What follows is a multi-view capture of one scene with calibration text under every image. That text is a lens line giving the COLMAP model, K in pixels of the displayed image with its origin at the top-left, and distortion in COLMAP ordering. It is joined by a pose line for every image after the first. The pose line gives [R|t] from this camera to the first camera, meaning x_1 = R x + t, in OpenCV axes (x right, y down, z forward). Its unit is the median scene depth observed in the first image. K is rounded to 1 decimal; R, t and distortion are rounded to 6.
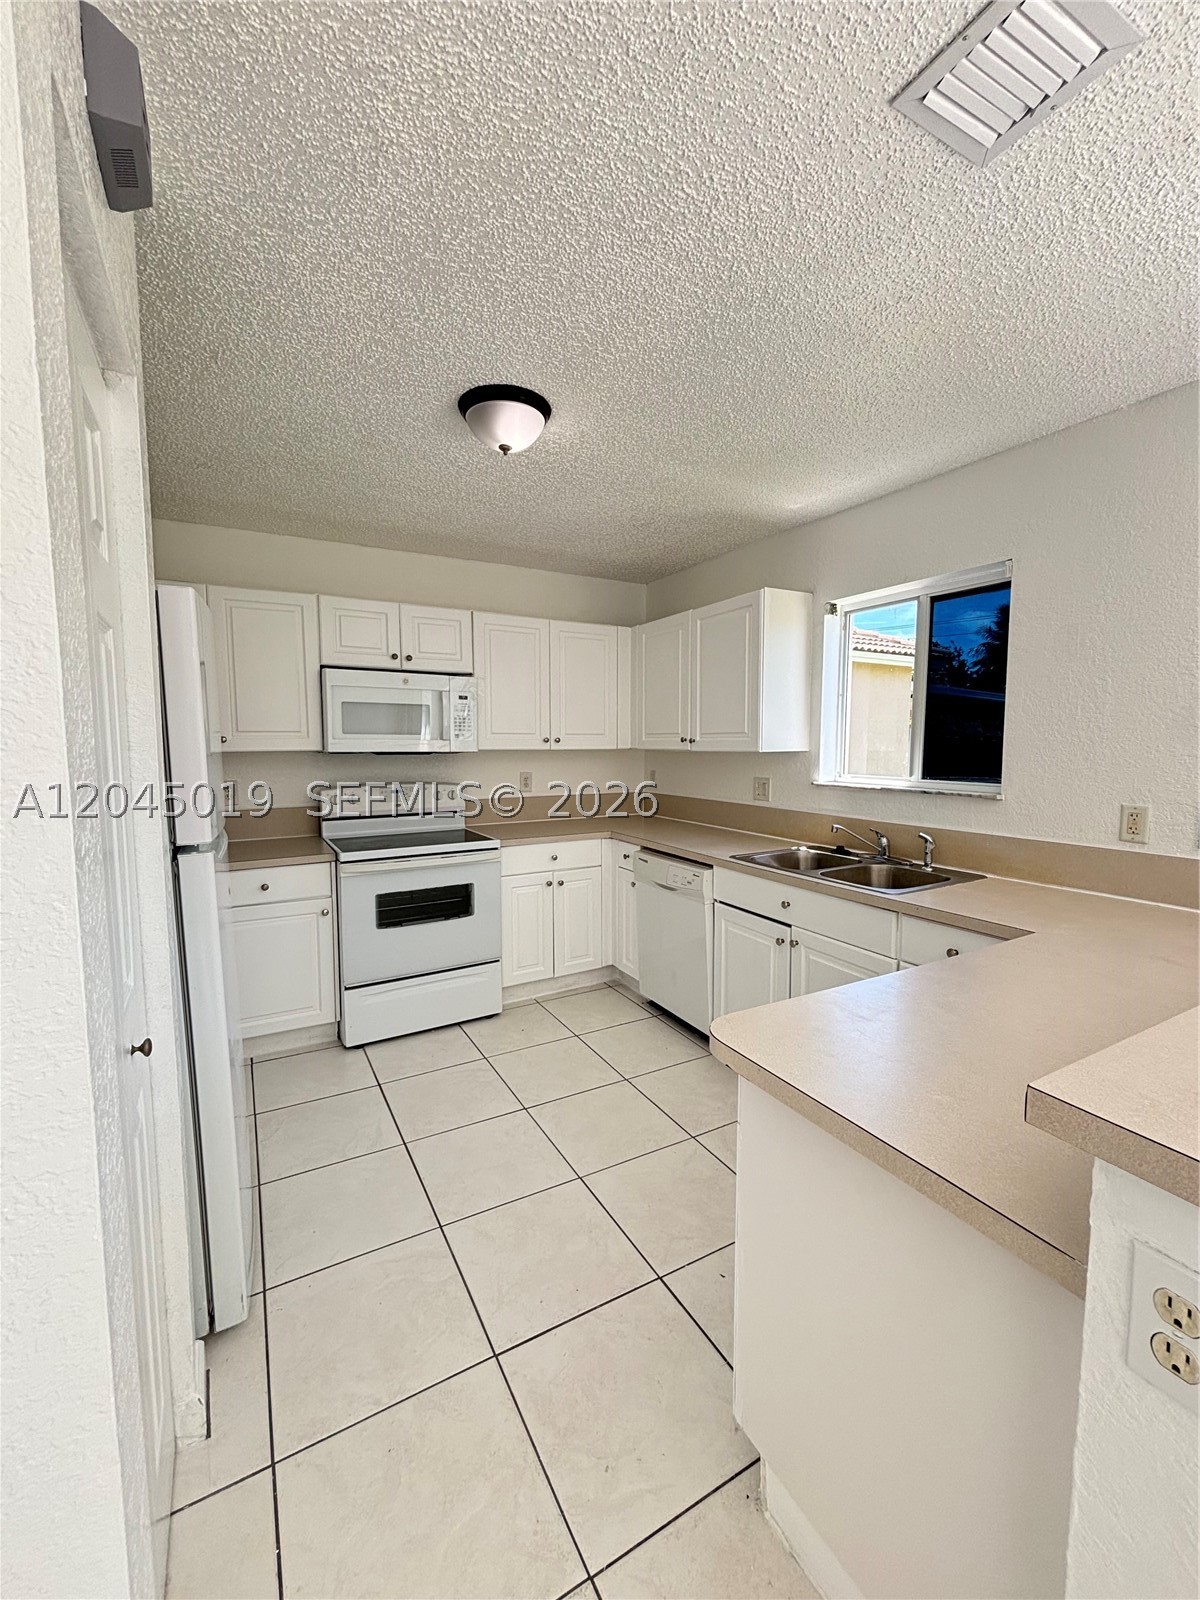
lens RADIAL K [[644.2, 0, 599.5], [0, 644.2, 796.7], [0, 0, 1]] dist [0.000082, -0.000410]
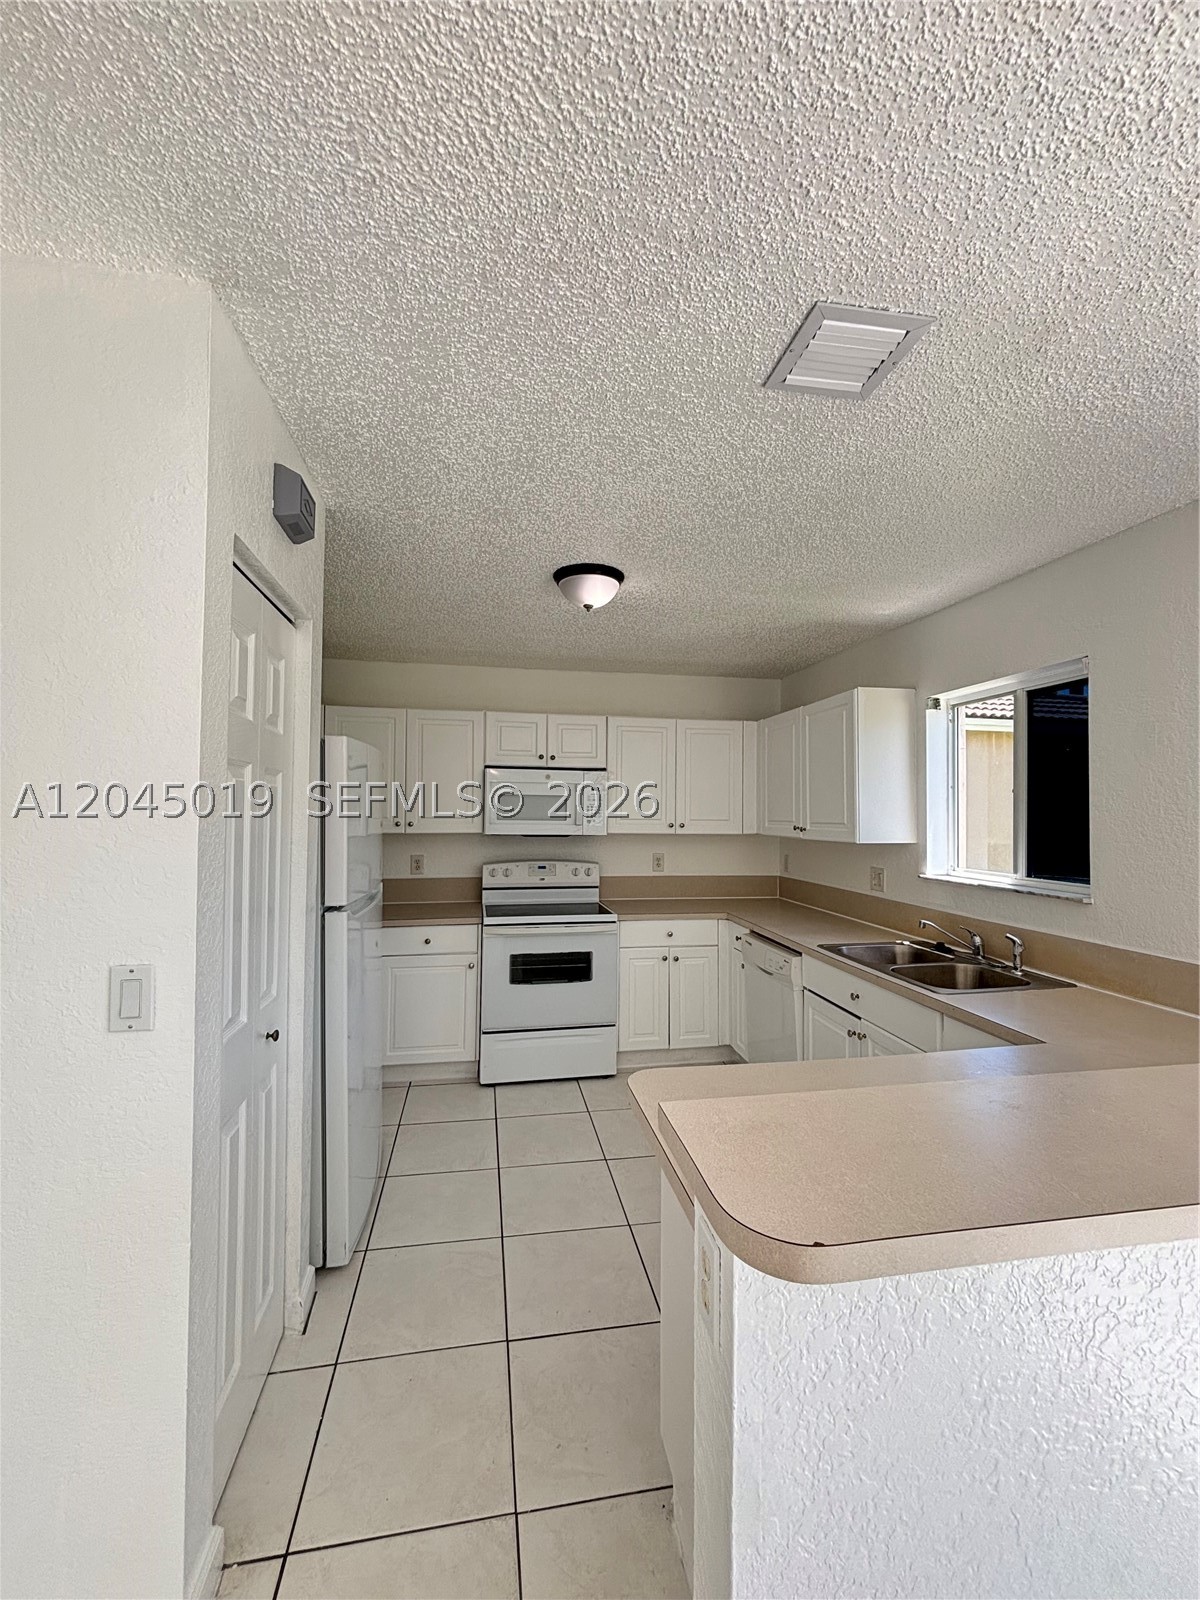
lens RADIAL K [[644.2, 0, 599.5], [0, 644.2, 796.7], [0, 0, 1]] dist [0.000082, -0.000410]
pose [[0.945315, 0.001037, -0.326158, 0.196098], [-0.038234, 0.993453, -0.107656, -0.017555], [0.323911, 0.114239, 0.939165, -0.103664]]
